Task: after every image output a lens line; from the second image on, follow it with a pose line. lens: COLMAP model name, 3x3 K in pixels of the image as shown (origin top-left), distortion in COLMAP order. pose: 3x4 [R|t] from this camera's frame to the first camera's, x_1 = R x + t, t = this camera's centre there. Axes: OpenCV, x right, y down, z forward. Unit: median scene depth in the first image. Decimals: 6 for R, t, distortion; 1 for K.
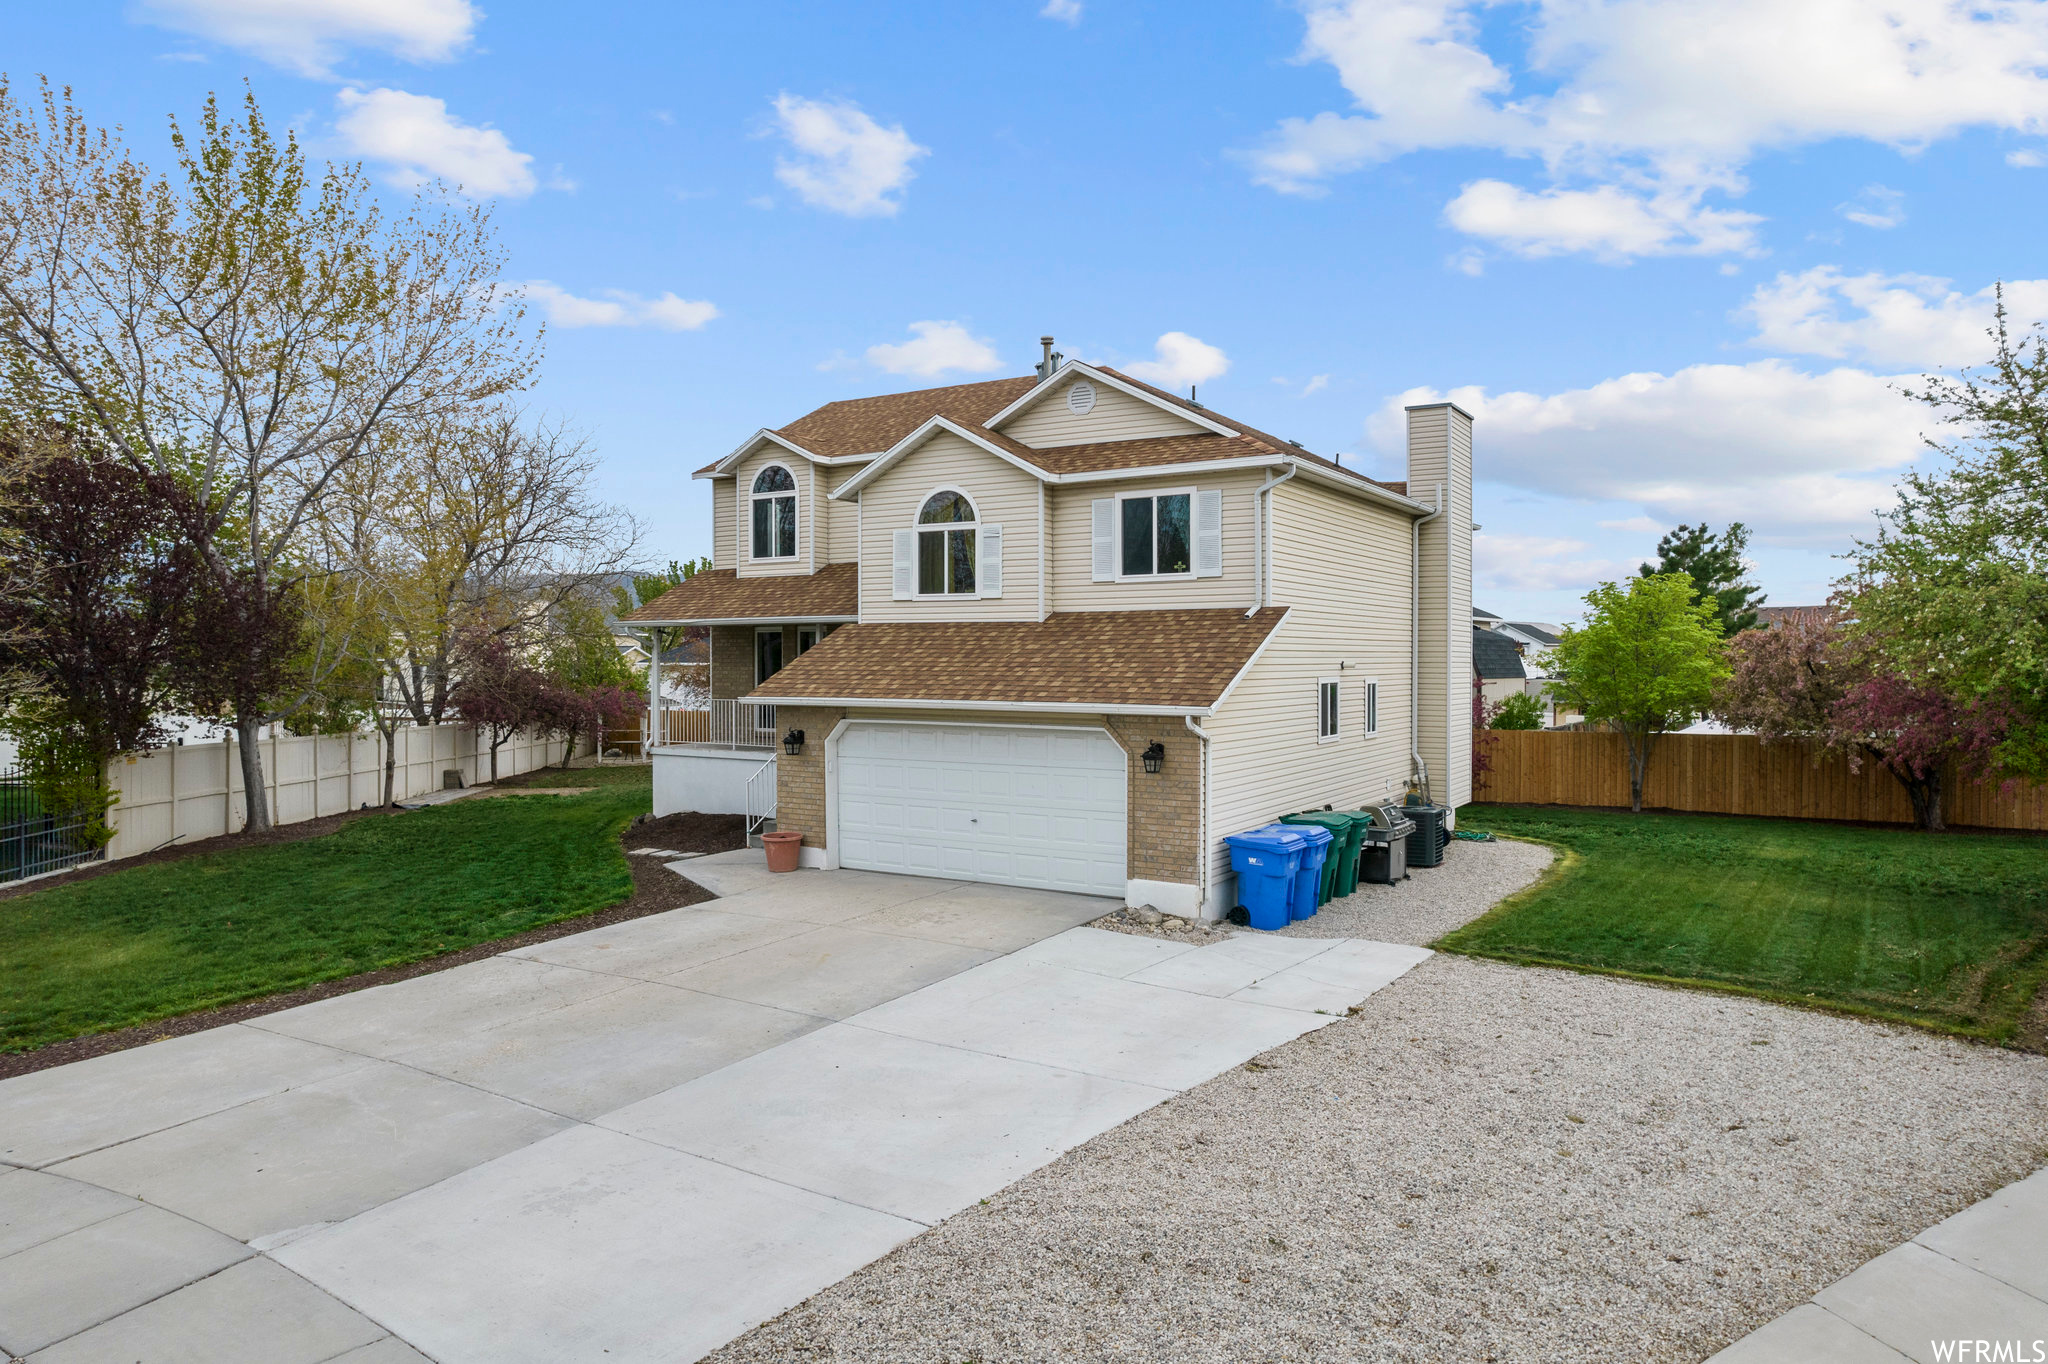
lens RADIAL K [[1313.4, 0, 1029.4], [0, 1313.4, 668.3], [0, 0, 1]] dist [-0.066028, 0.057359]
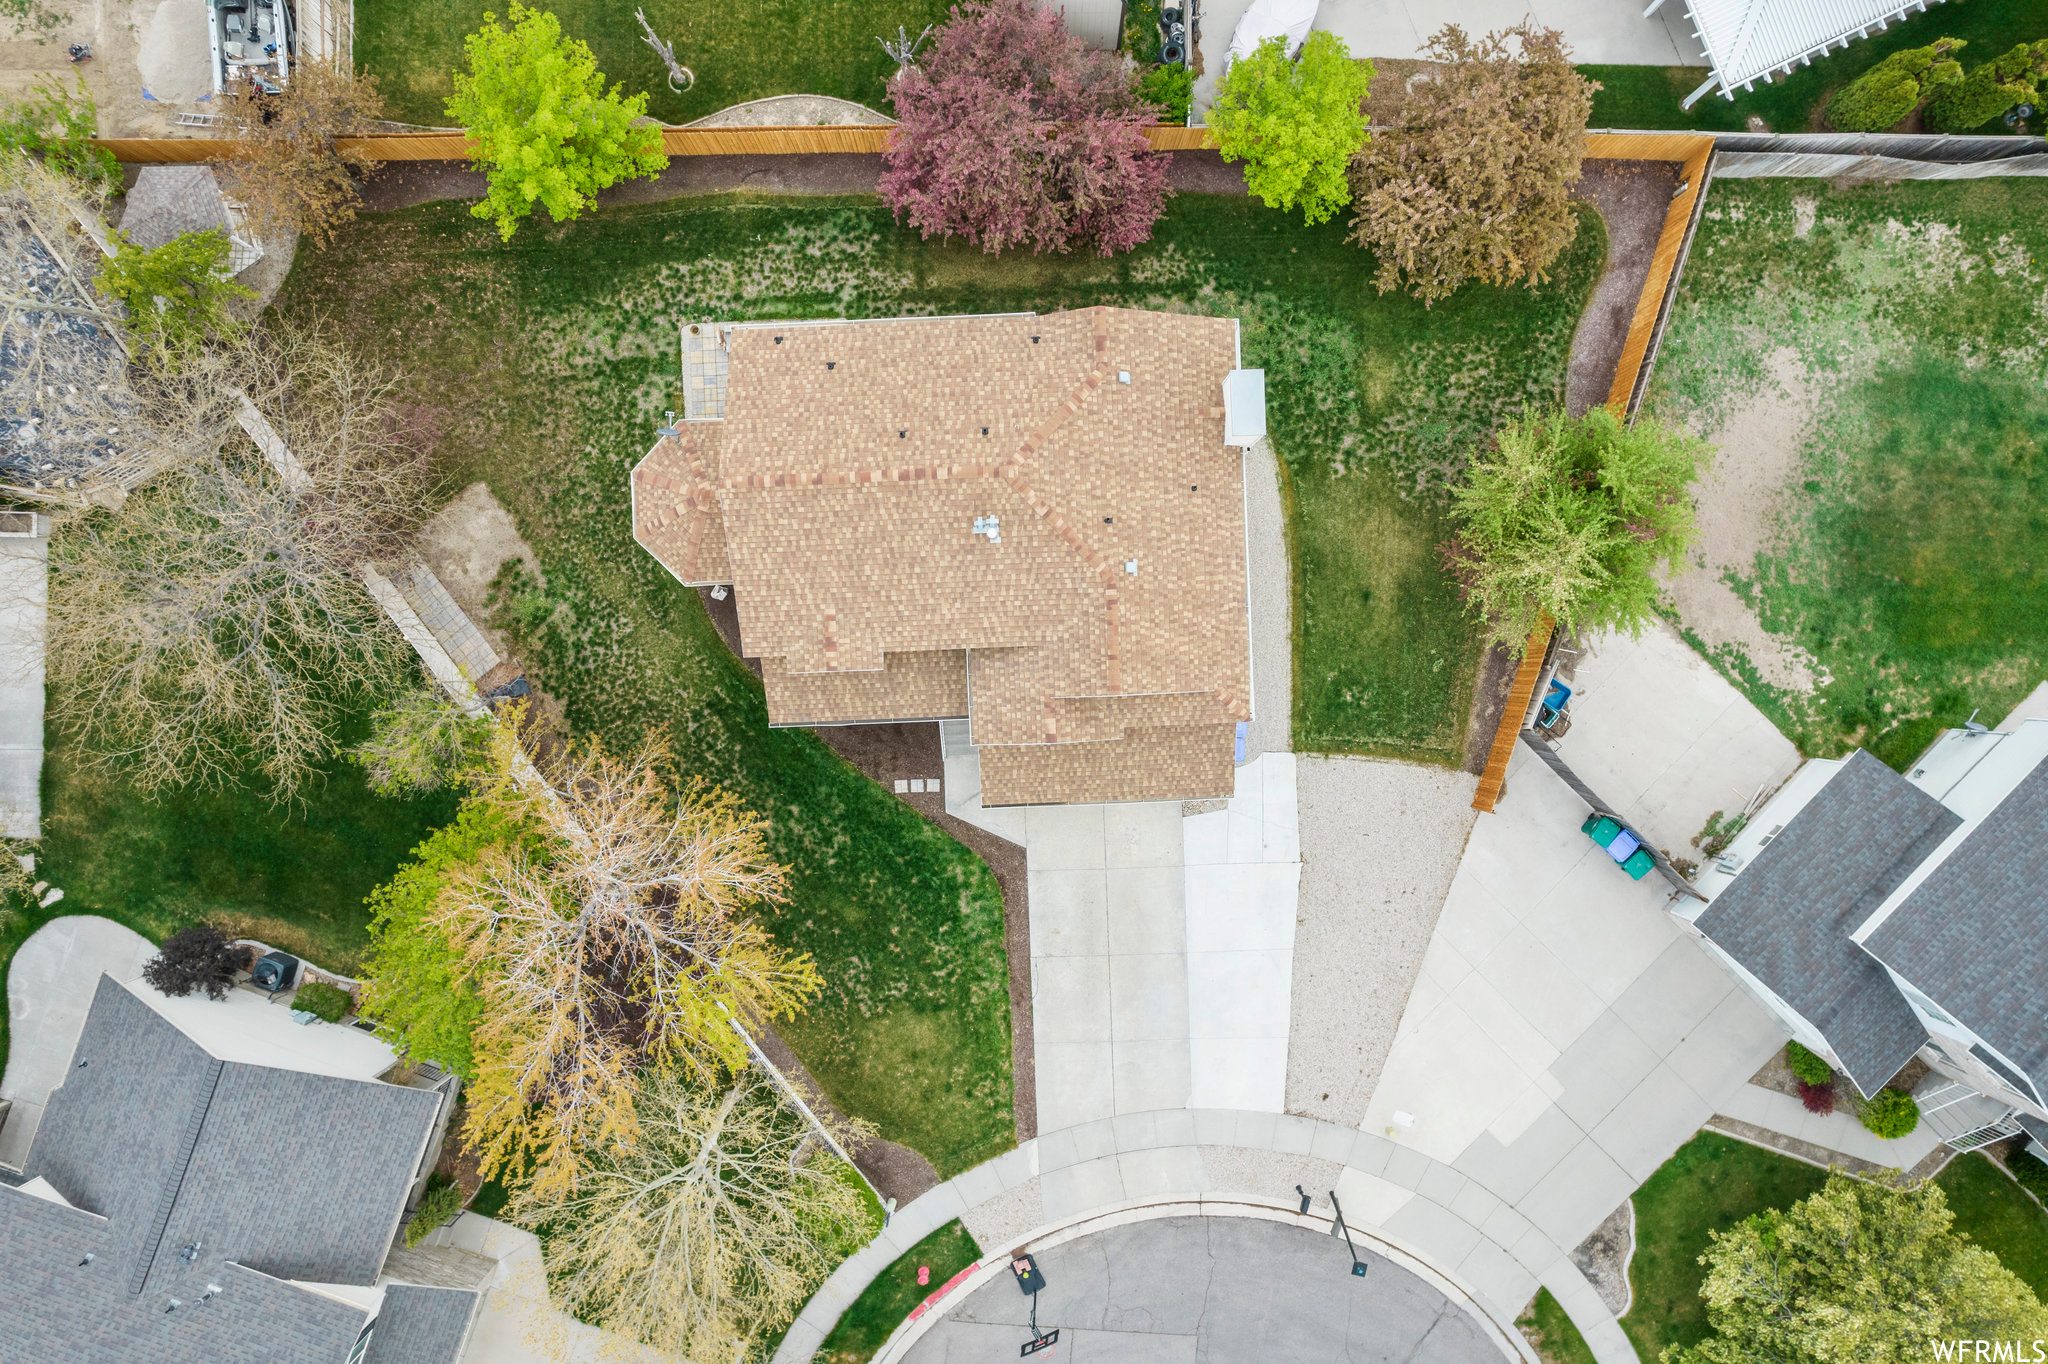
lens RADIAL K [[1313.4, 0, 1016.5], [0, 1313.4, 698.8], [0, 0, 1]] dist [-0.066028, 0.057359]
pose [[0.828239, -0.560262, -0.011254, -0.061898], [0.004446, -0.013511, 0.999899, -1.940071], [-0.560357, -0.828205, -0.008700, 1.100046]]
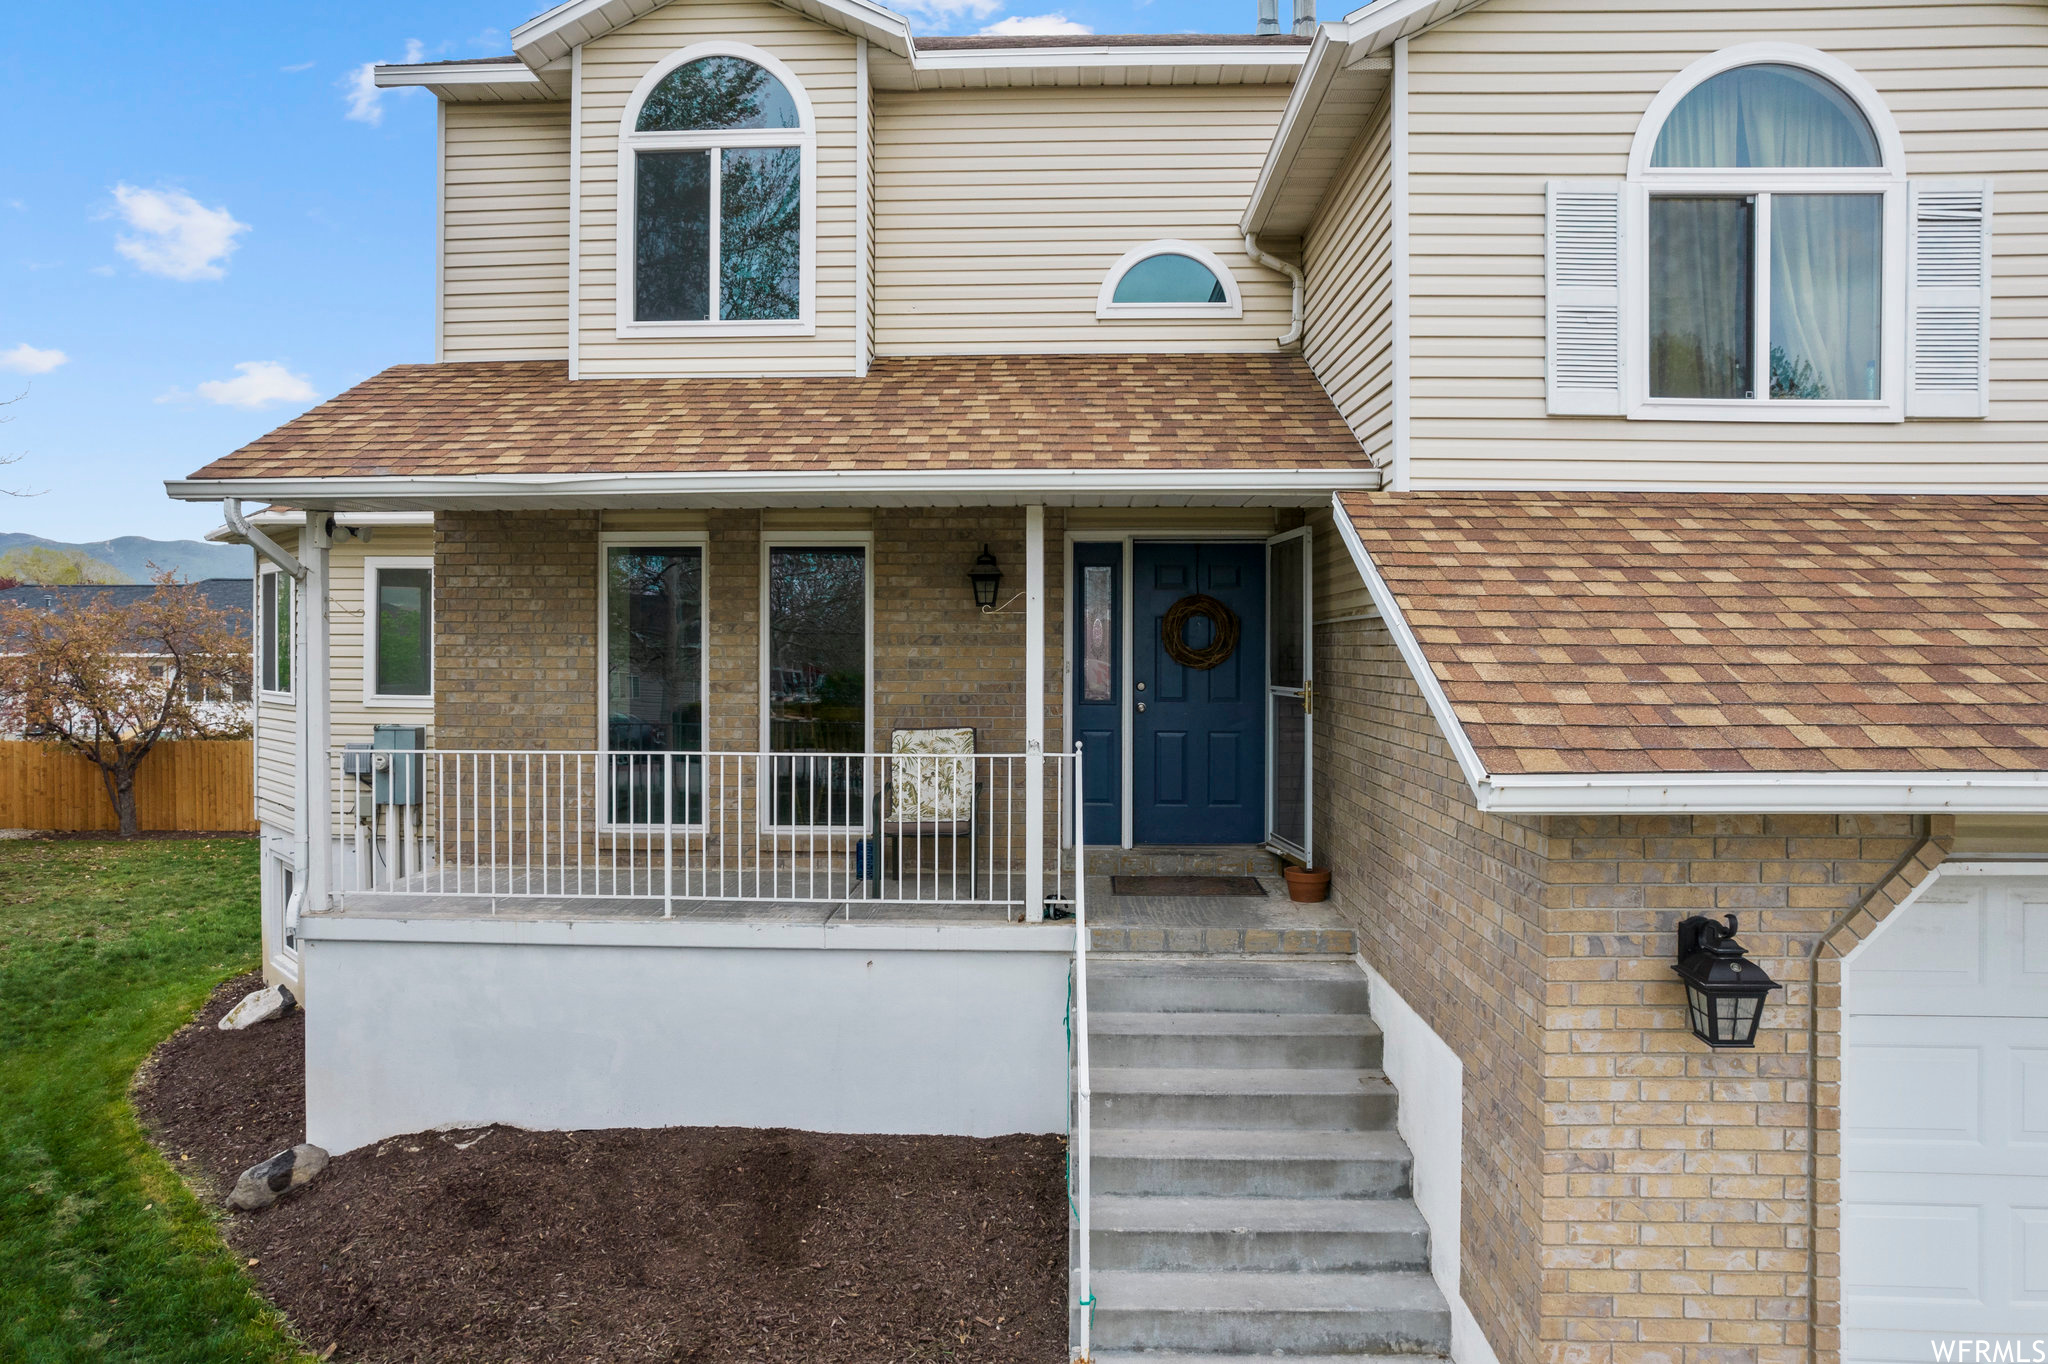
lens RADIAL K [[1313.4, 0, 1022.6], [0, 1313.4, 665.7], [0, 0, 1]] dist [-0.066028, 0.057359]
pose [[0.869081, -0.003972, 0.494653, -0.371486], [0.002390, 0.999990, 0.003831, 0.003516], [-0.494663, -0.002147, 0.869082, 0.845093]]
